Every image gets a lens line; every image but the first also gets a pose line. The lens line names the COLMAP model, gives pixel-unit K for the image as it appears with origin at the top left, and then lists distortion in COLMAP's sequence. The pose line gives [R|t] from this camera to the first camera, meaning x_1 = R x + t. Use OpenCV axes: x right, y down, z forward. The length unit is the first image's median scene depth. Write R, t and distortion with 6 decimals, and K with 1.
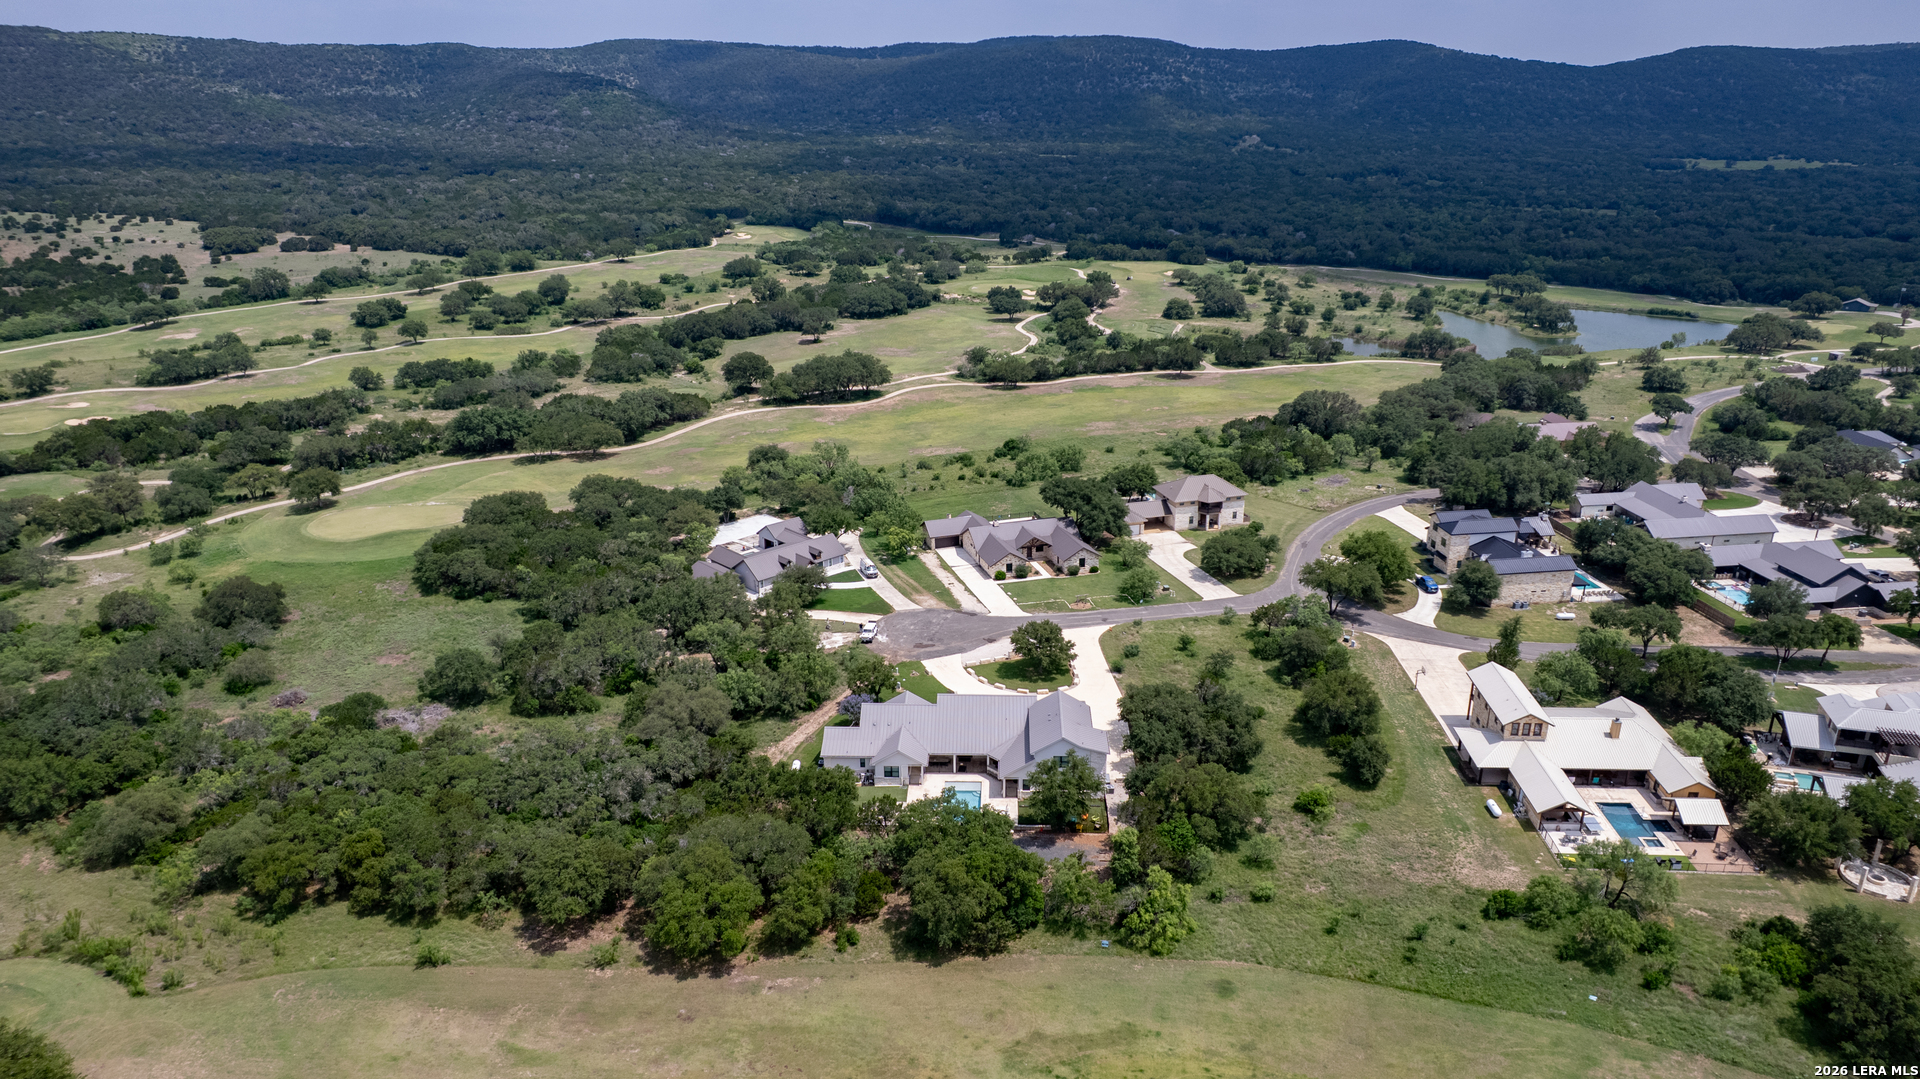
lens RADIAL K [[1259.3, 0, 974.4], [0, 1259.3, 540.5], [0, 0, 1]] dist [-0.028806, 0.001662]
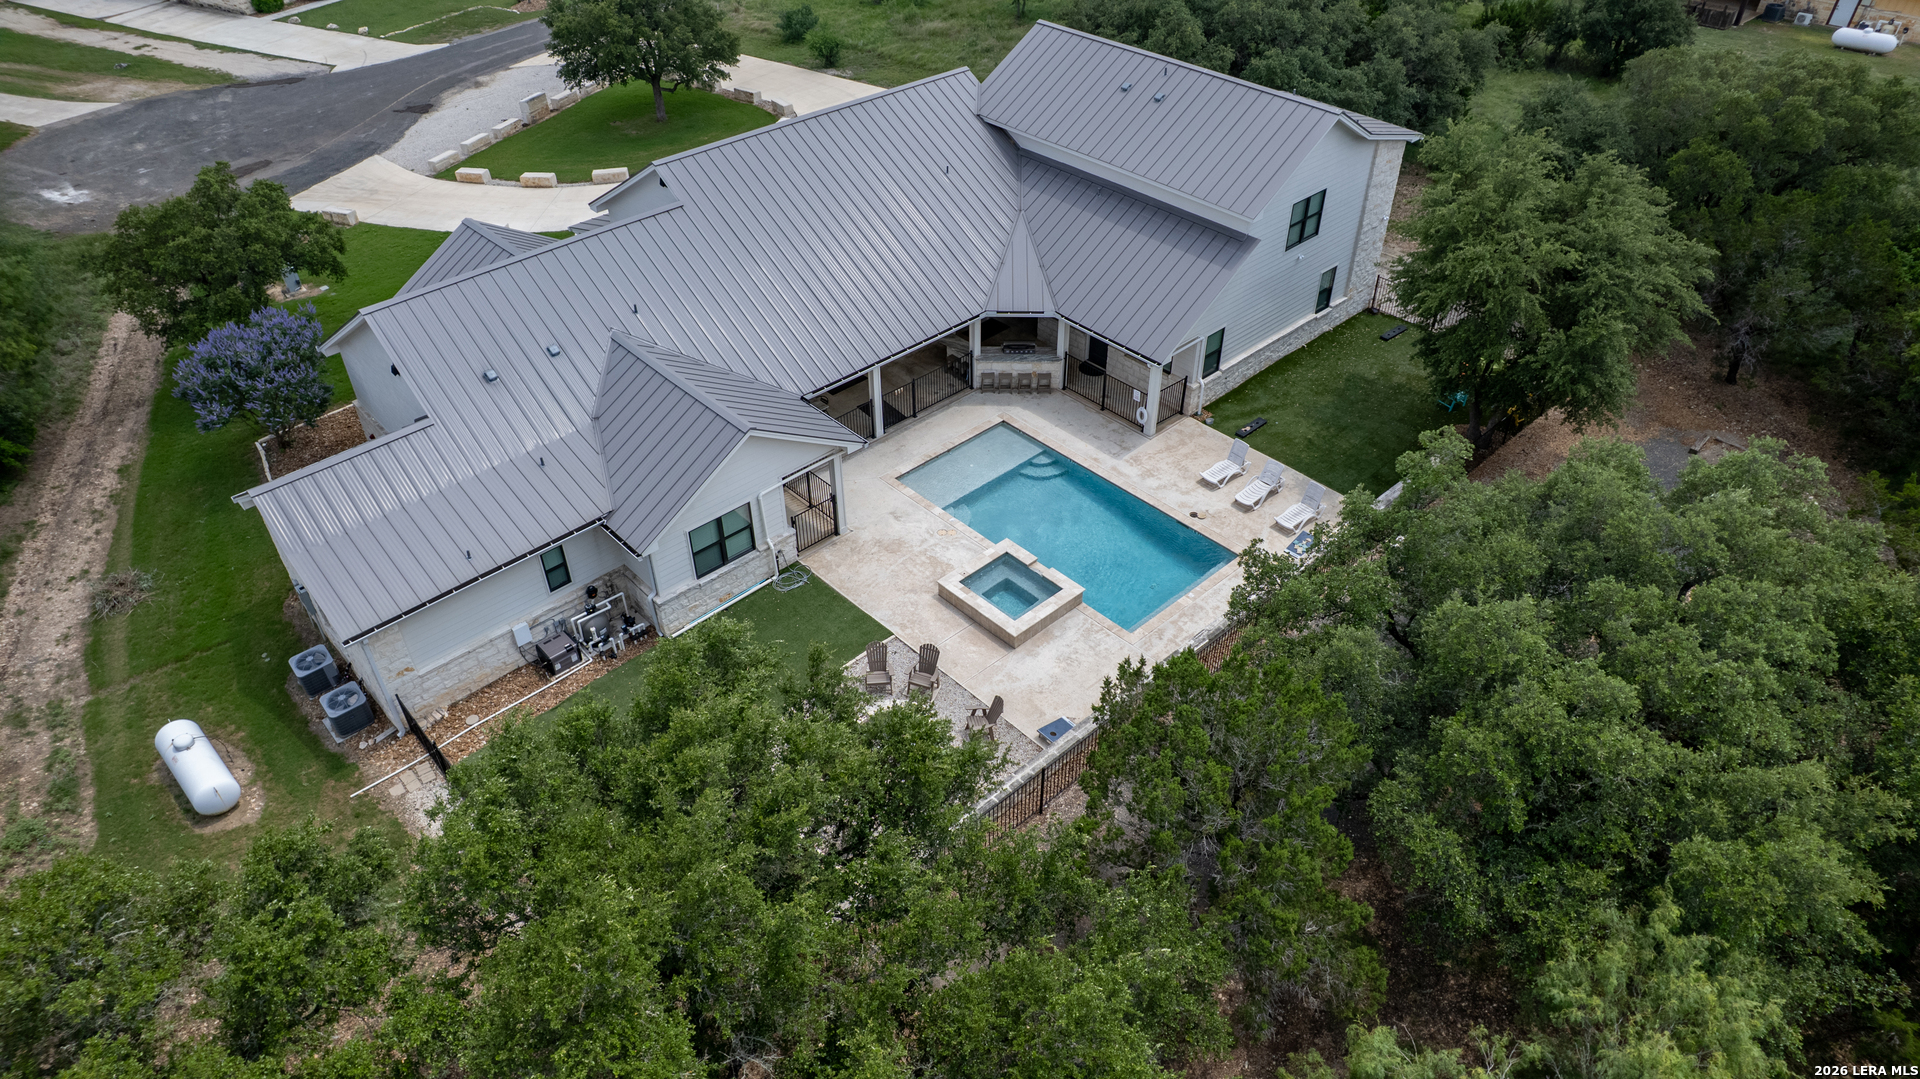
lens RADIAL K [[1253.0, 0, 960.0], [0, 1253.0, 539.5], [0, 0, 1]] dist [-0.077839, 0.077173]
pose [[0.719915, -0.438100, 0.538323, -0.108538], [0.242905, 0.885596, 0.395874, 0.082489], [-0.650169, -0.154234, 0.743970, 0.605223]]
